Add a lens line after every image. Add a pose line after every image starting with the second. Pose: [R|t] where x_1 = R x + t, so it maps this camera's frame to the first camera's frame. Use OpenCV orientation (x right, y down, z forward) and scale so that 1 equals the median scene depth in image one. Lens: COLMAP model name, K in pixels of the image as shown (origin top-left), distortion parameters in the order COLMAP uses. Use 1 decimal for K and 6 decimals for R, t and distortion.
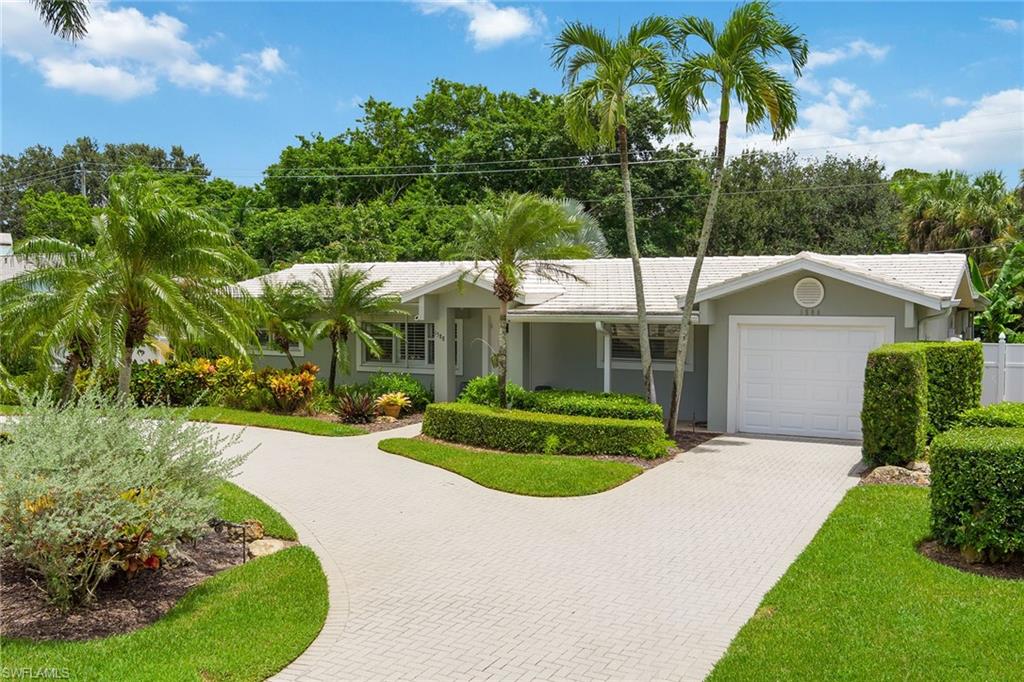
lens RADIAL K [[1044.6, 0, 512.0], [0, 1044.6, 341.0], [0, 0, 1]] dist [-0.009043, -0.006779]
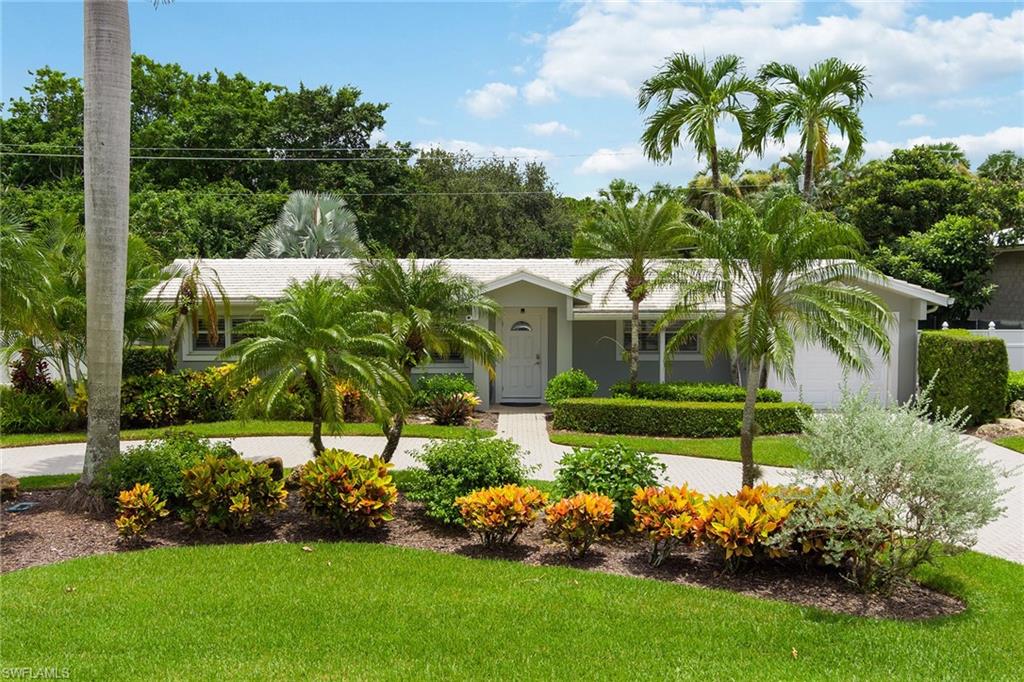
lens RADIAL K [[1044.6, 0, 512.0], [0, 1044.6, 341.0], [0, 0, 1]] dist [-0.009043, -0.006779]
pose [[0.867305, -0.028849, 0.496941, -0.576507], [0.023457, 0.999579, 0.017089, -0.016494], [-0.497225, -0.003165, 0.867616, 0.105506]]
